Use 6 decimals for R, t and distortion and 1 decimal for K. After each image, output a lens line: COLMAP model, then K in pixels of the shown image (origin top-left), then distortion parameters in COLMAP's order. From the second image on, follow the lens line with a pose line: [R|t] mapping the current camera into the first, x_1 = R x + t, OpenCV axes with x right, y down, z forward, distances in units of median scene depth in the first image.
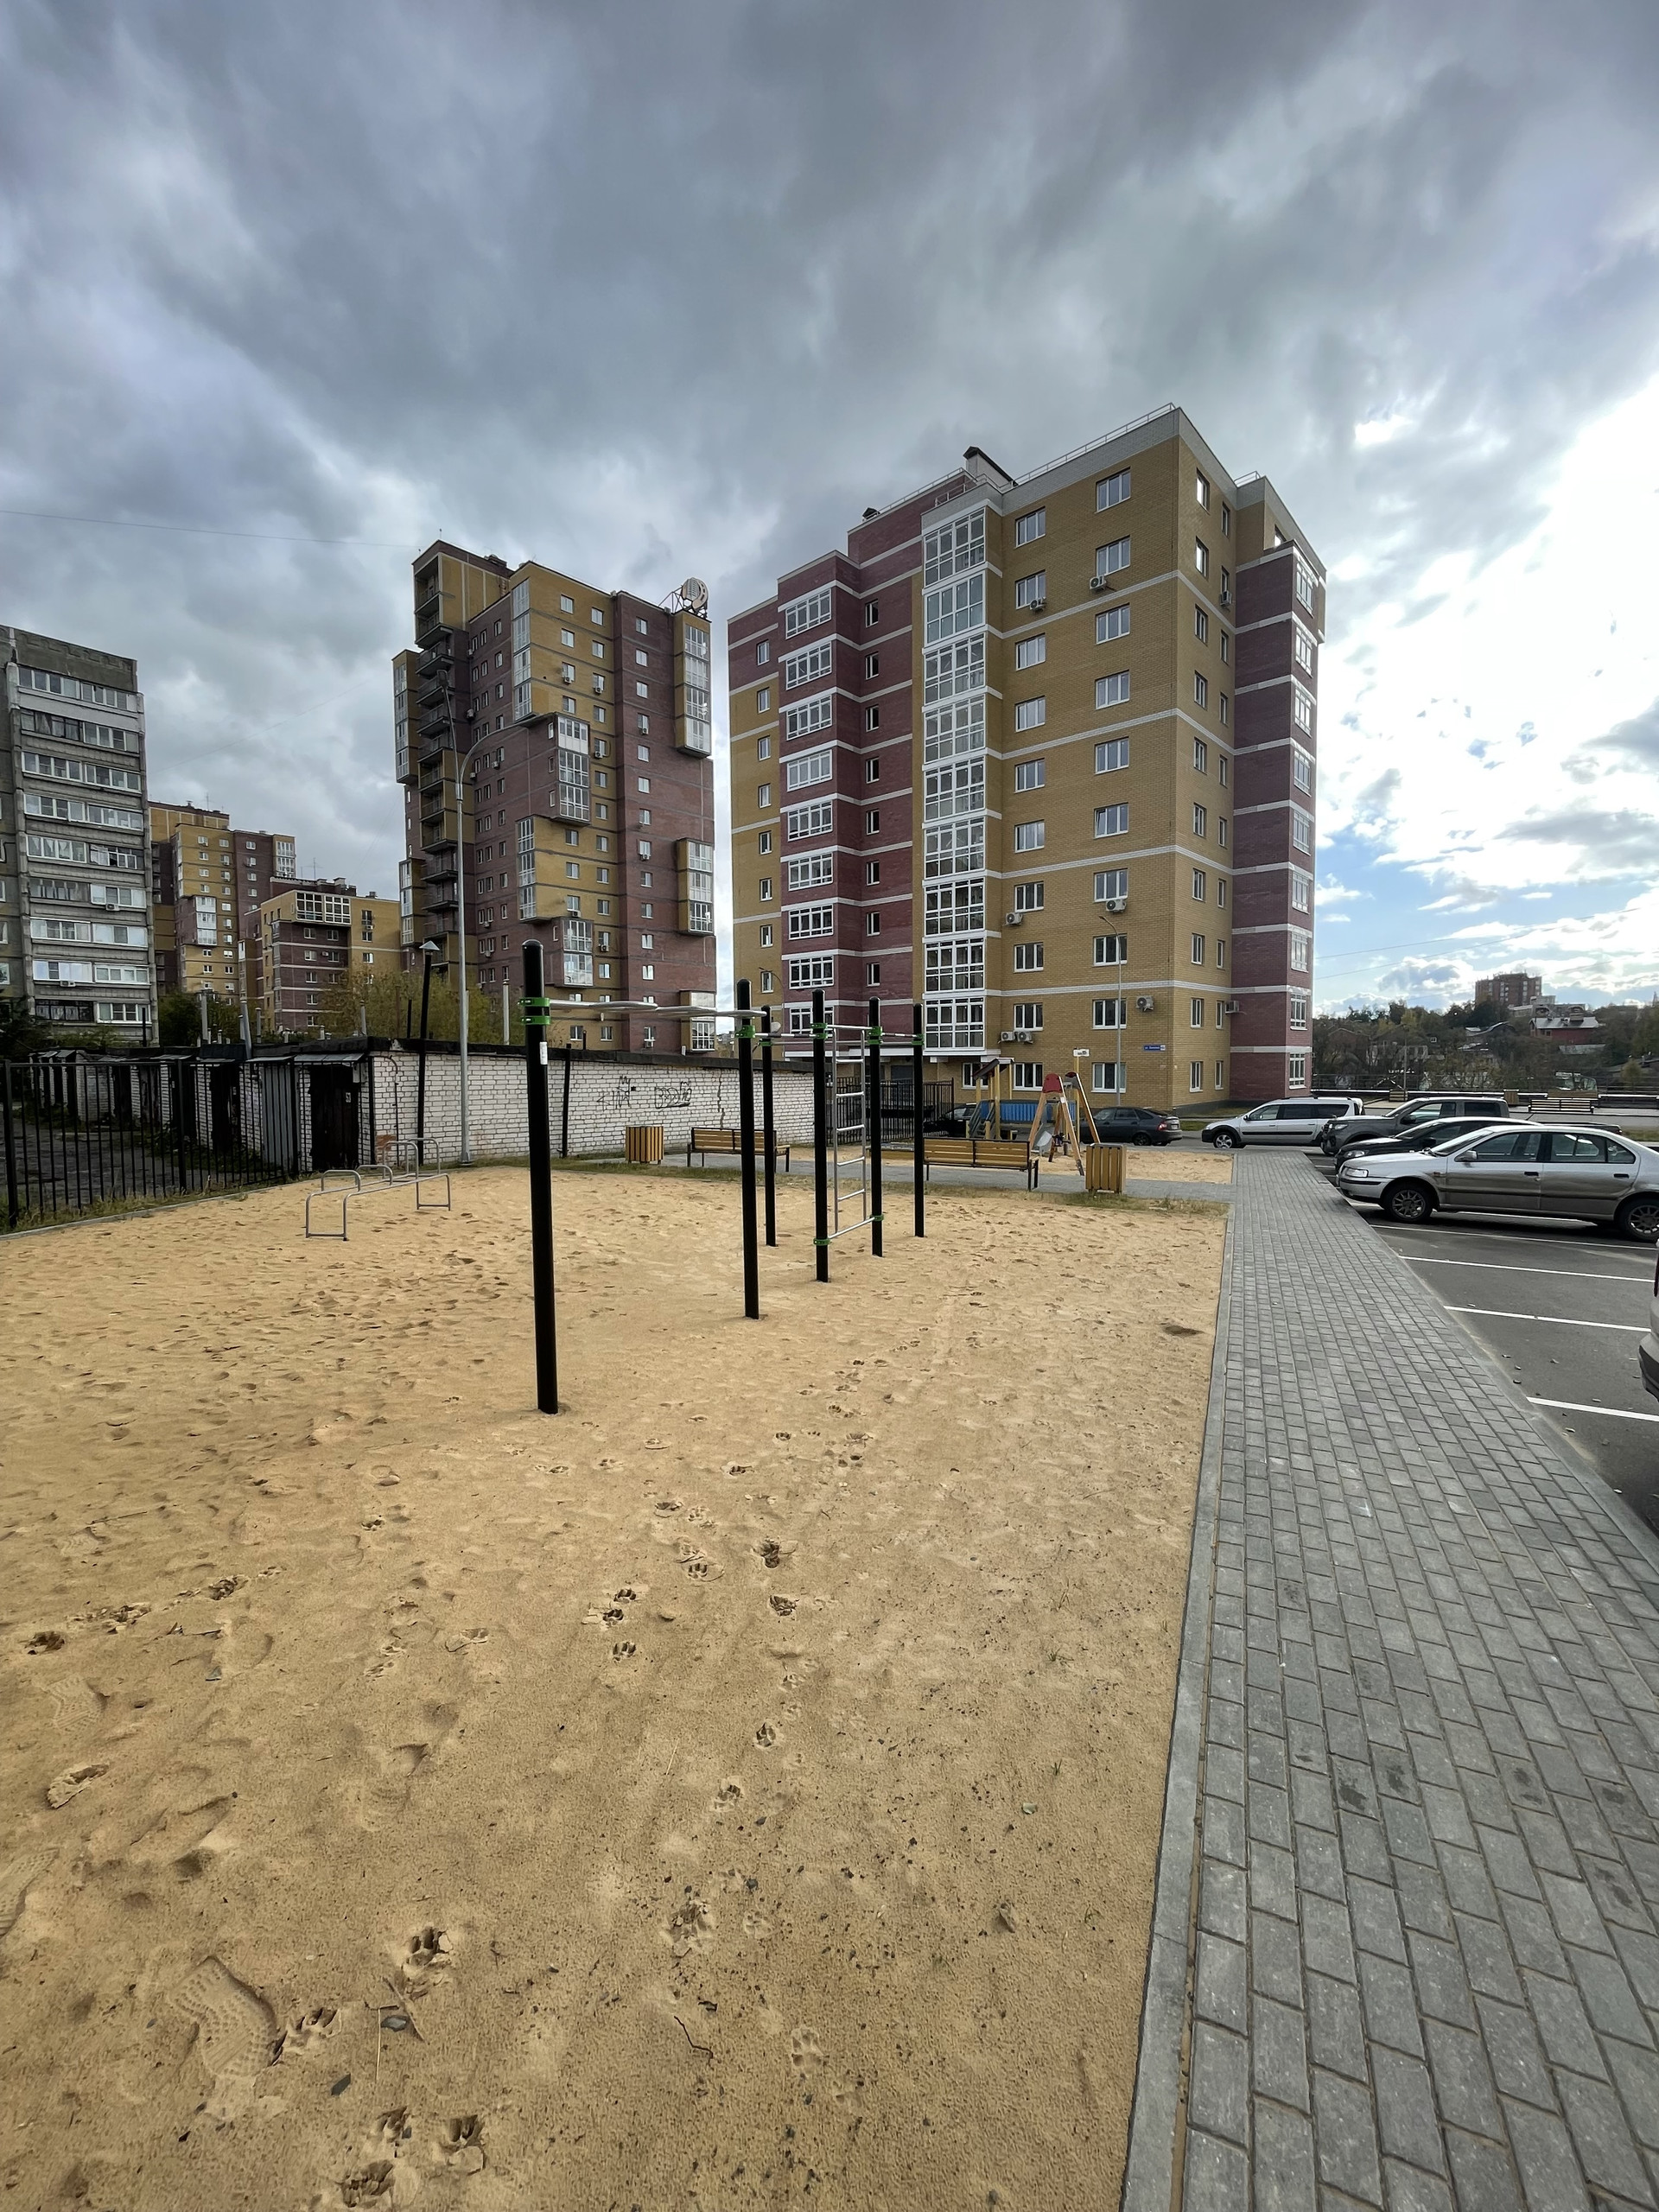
lens RADIAL K [[888.8, 0, 824.9], [0, 888.8, 1100.2], [0, 0, 1]] dist [-0.001890, 0.000462]
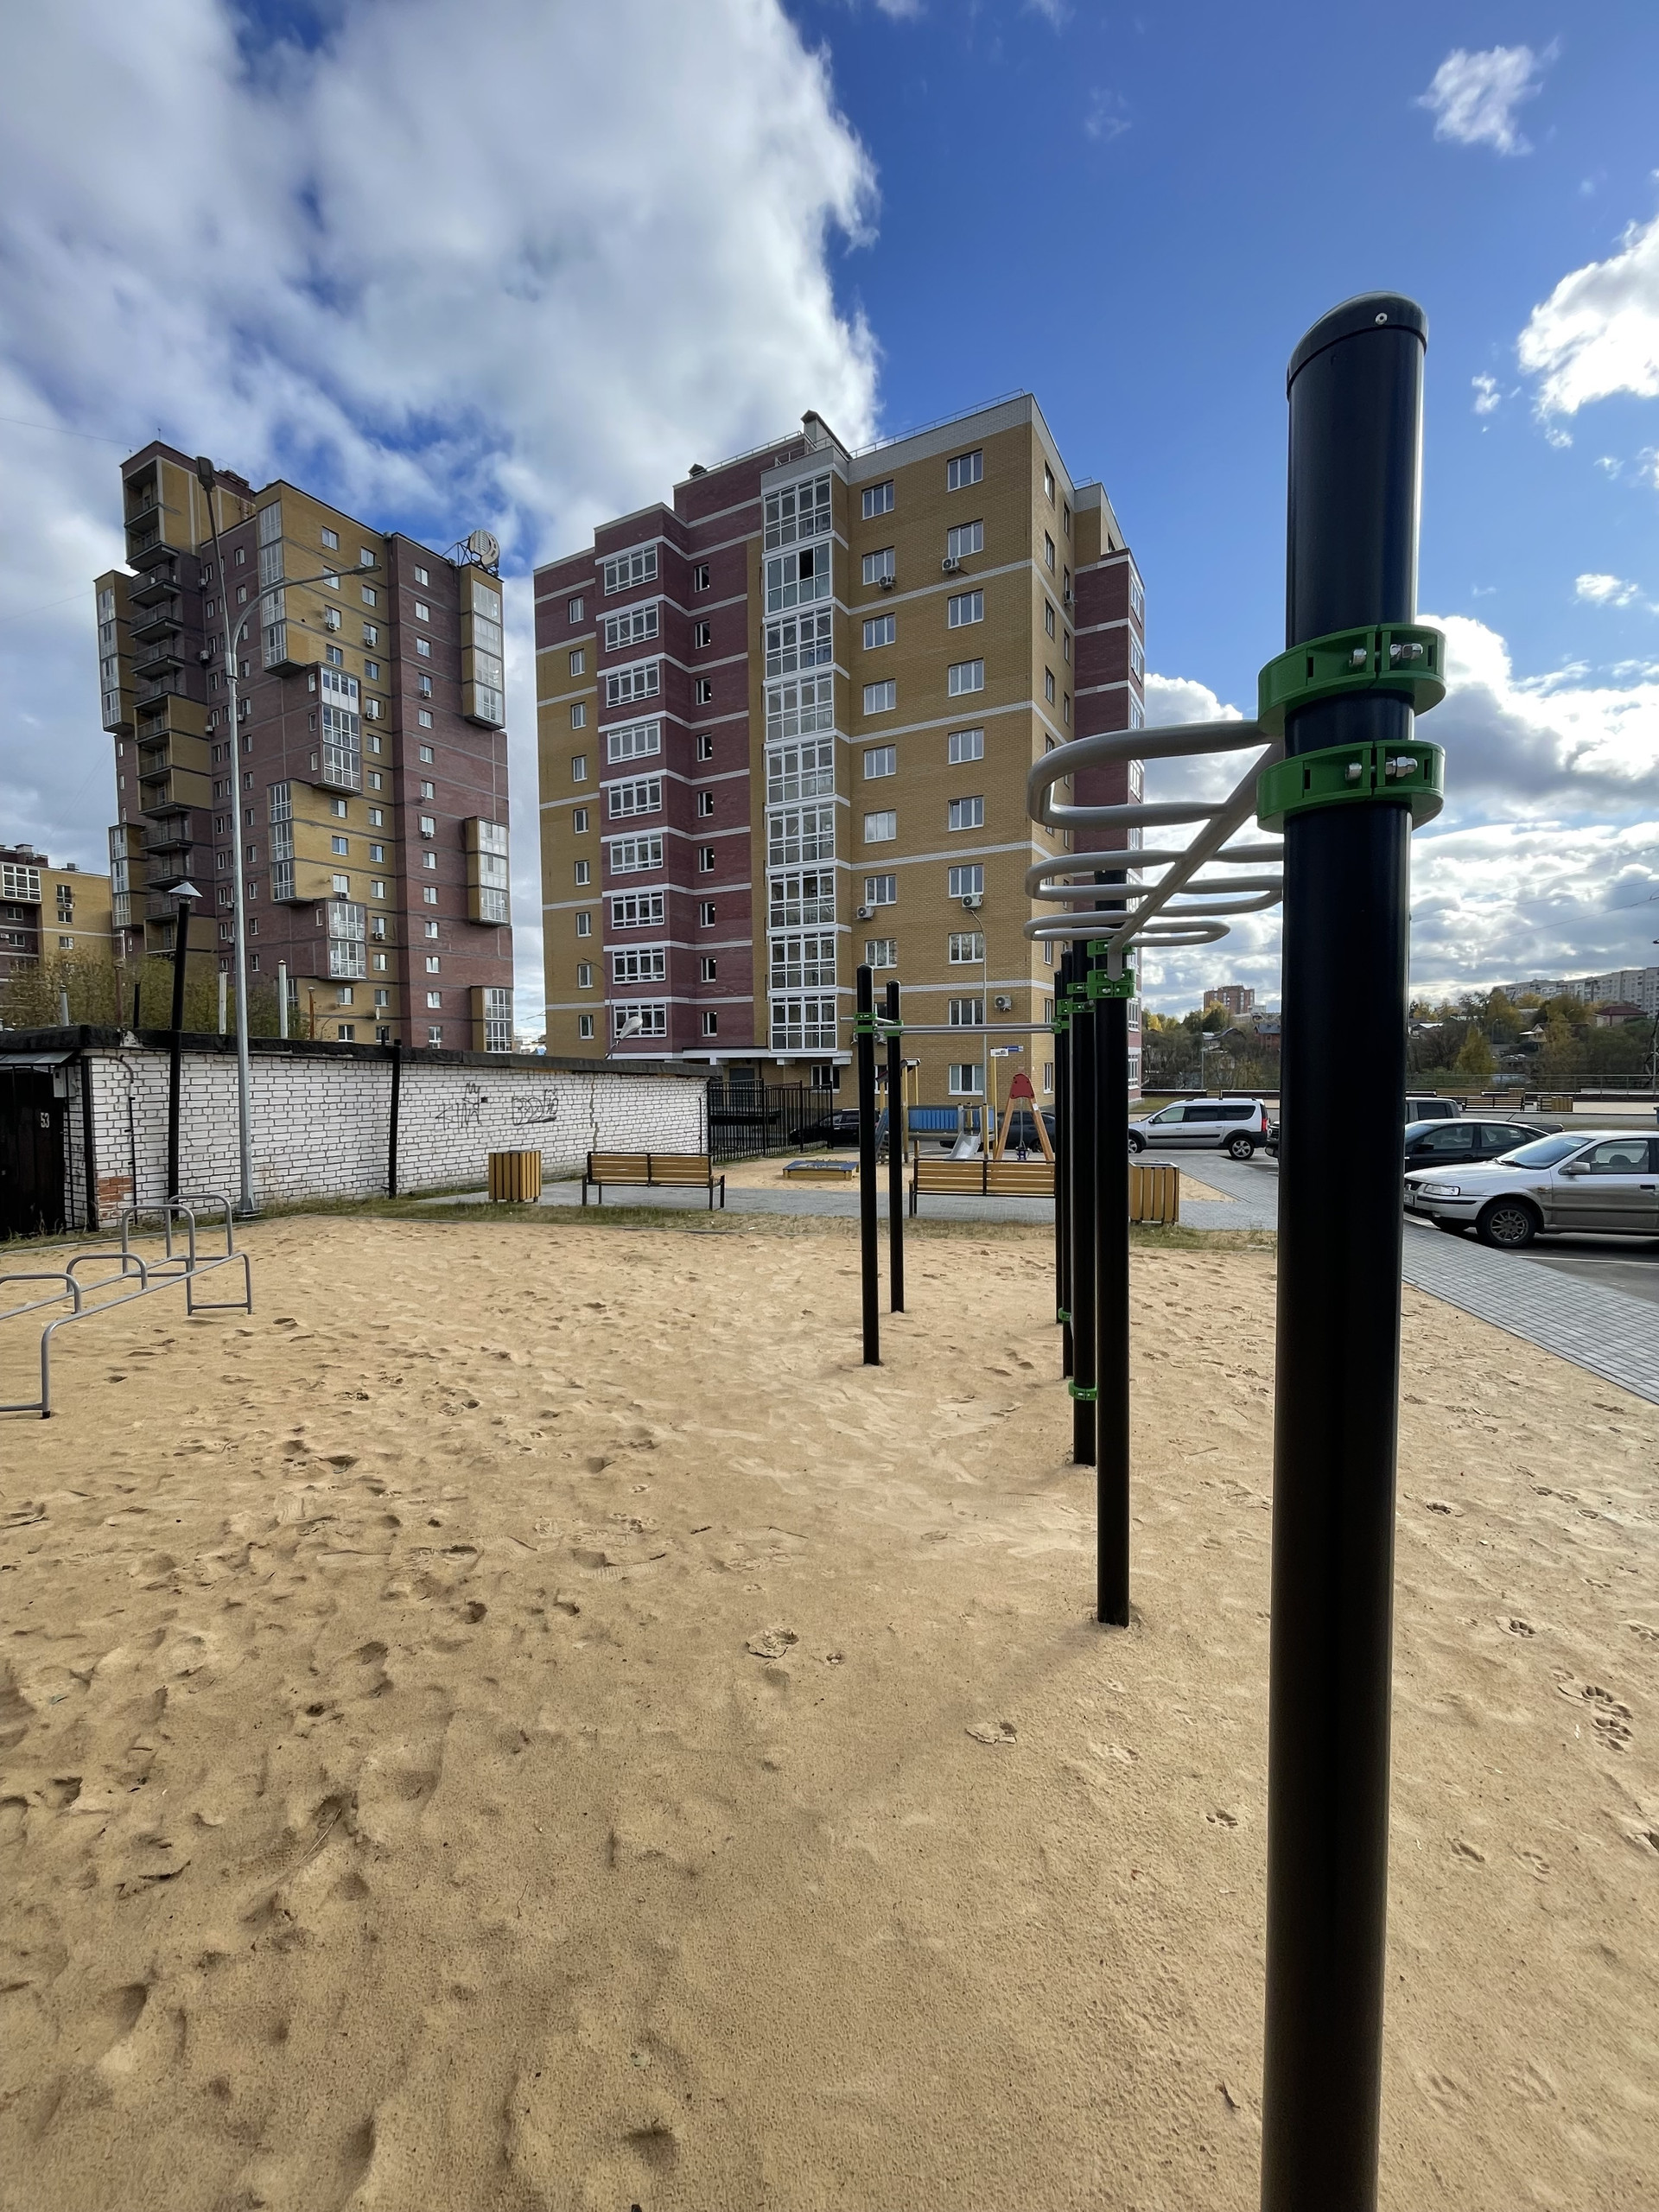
lens RADIAL K [[888.8, 0, 821.4], [0, 888.8, 1098.5], [0, 0, 1]] dist [-0.001890, 0.000462]
pose [[0.973529, -0.013070, 0.228189, -0.049209], [0.014303, 0.999891, -0.003751, -0.003206], [-0.228115, 0.006916, 0.973610, 0.088995]]
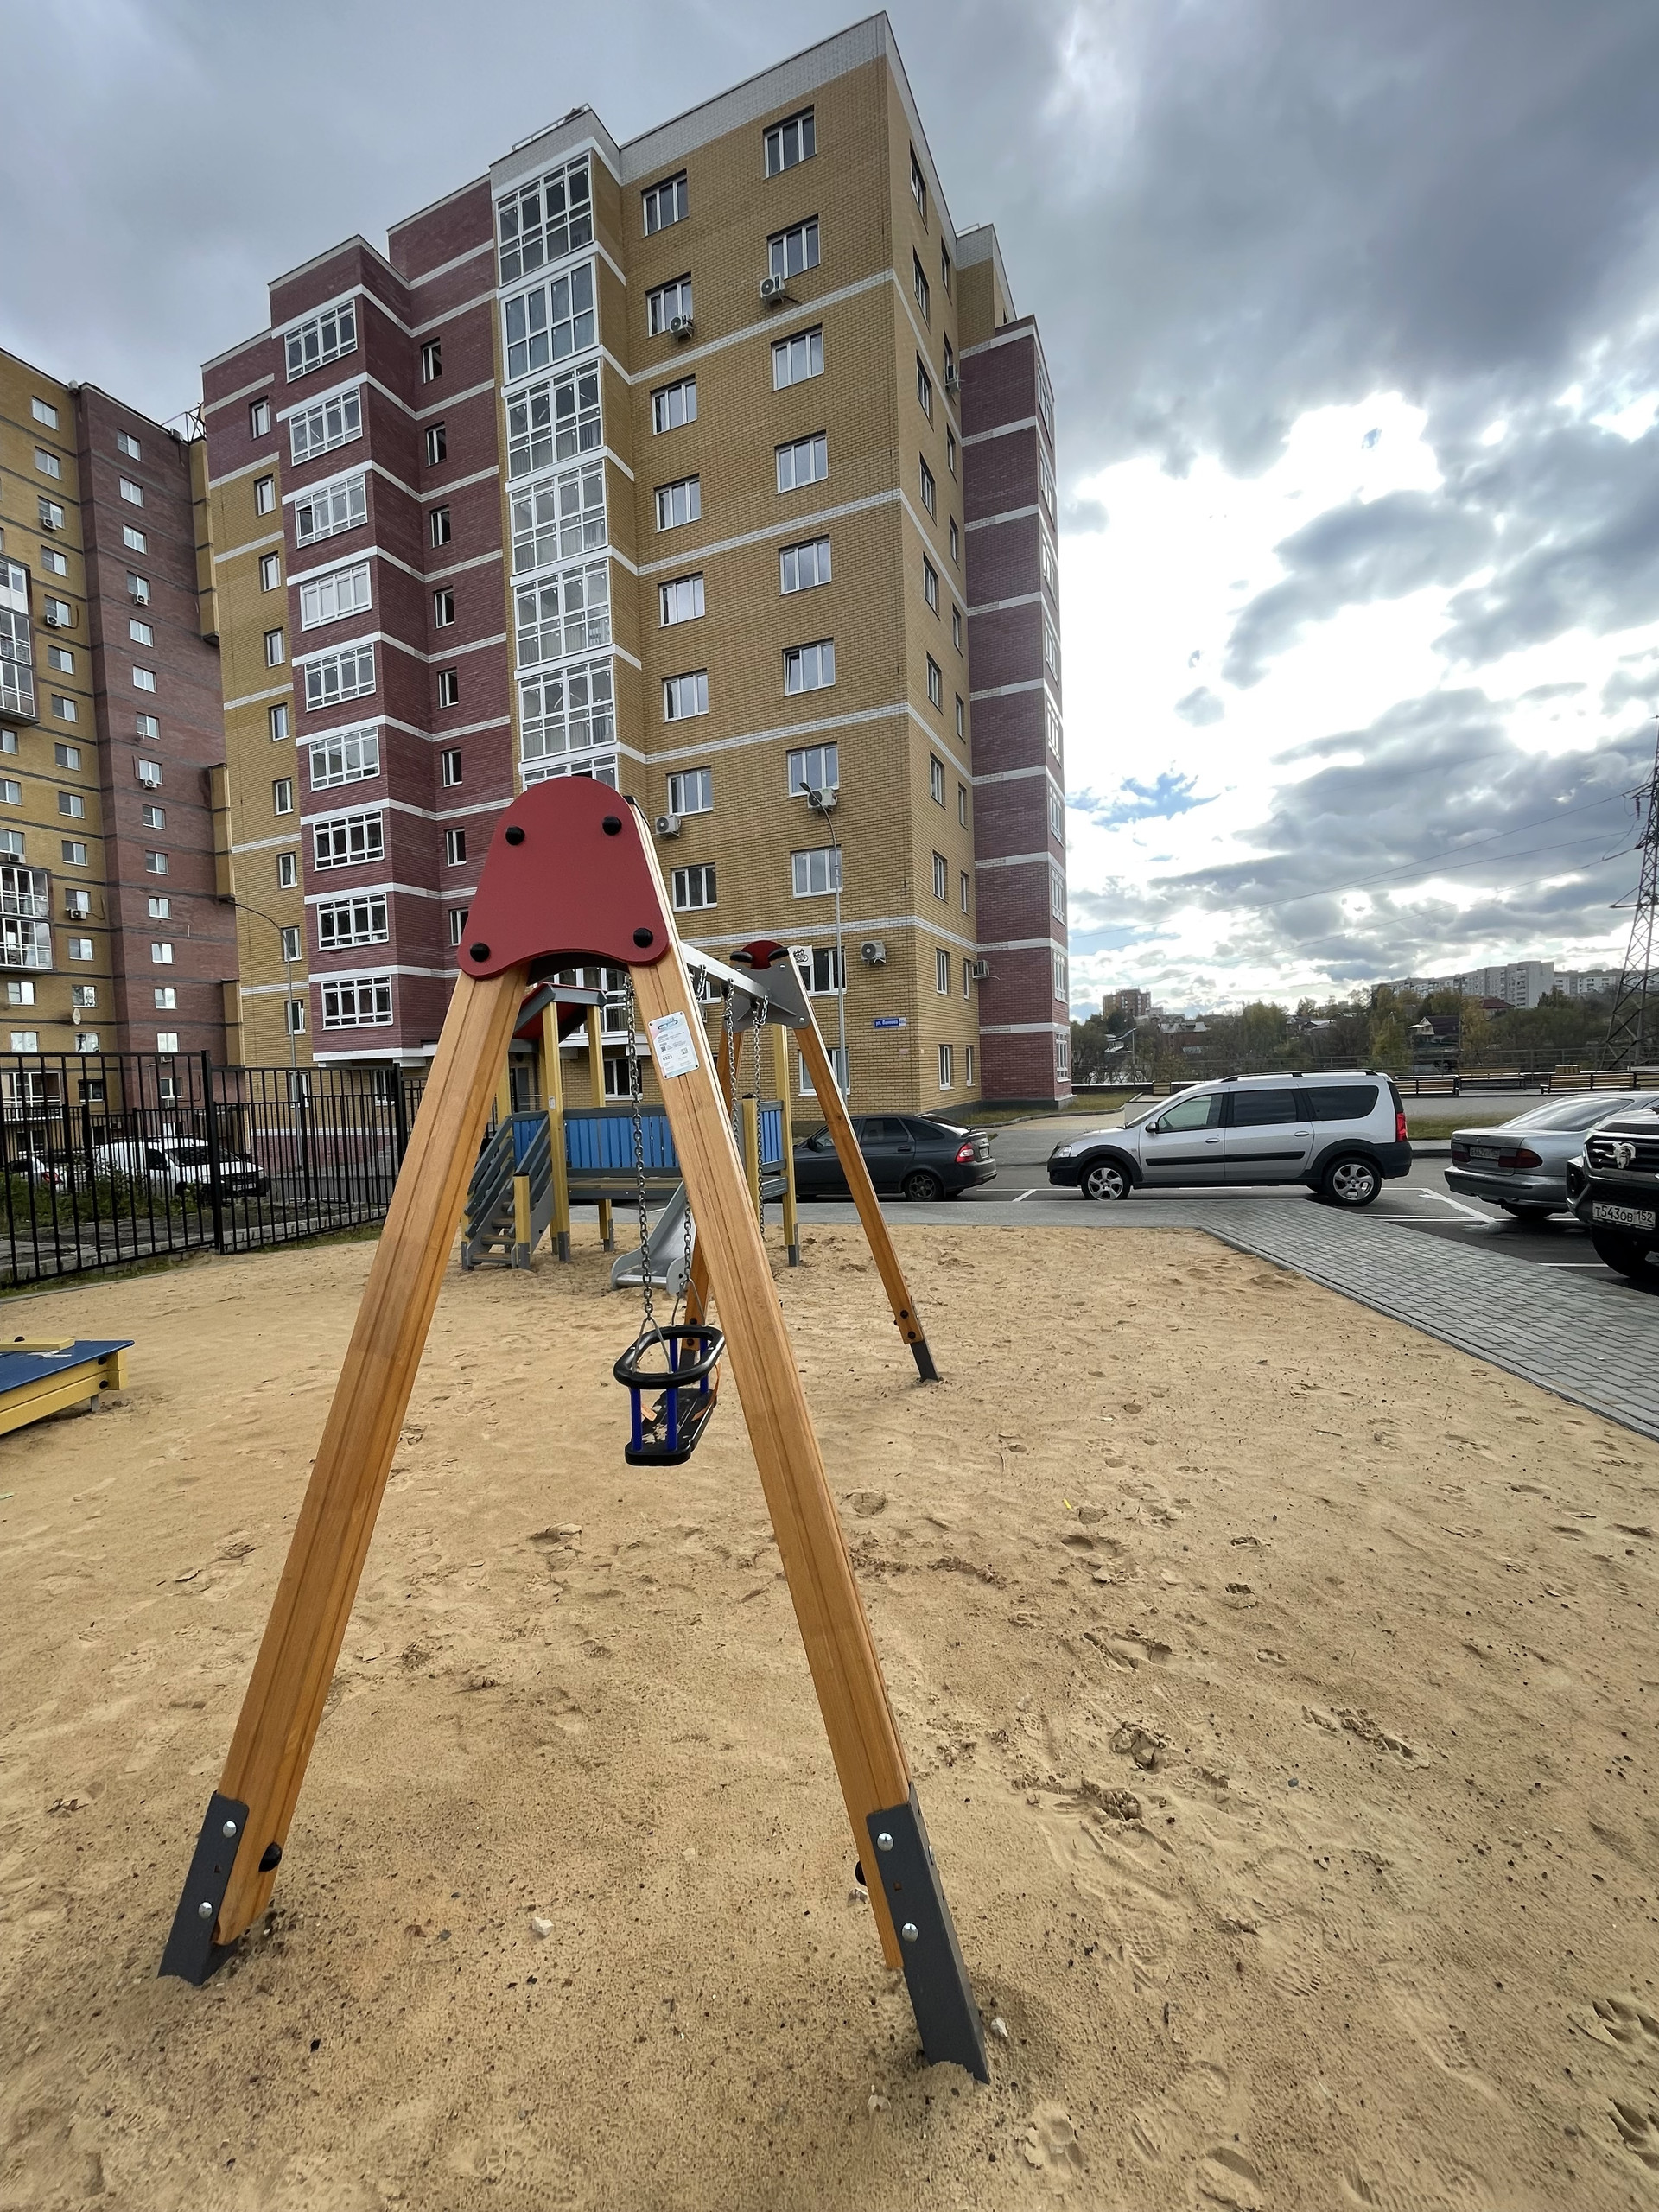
lens RADIAL K [[888.8, 0, 823.3], [0, 888.8, 1098.7], [0, 0, 1]] dist [-0.001890, 0.000462]
pose [[0.944441, -0.038461, 0.326422, 0.101179], [0.045927, 0.998829, -0.015196, 0.002990], [-0.325455, 0.029343, 0.945102, 0.364125]]
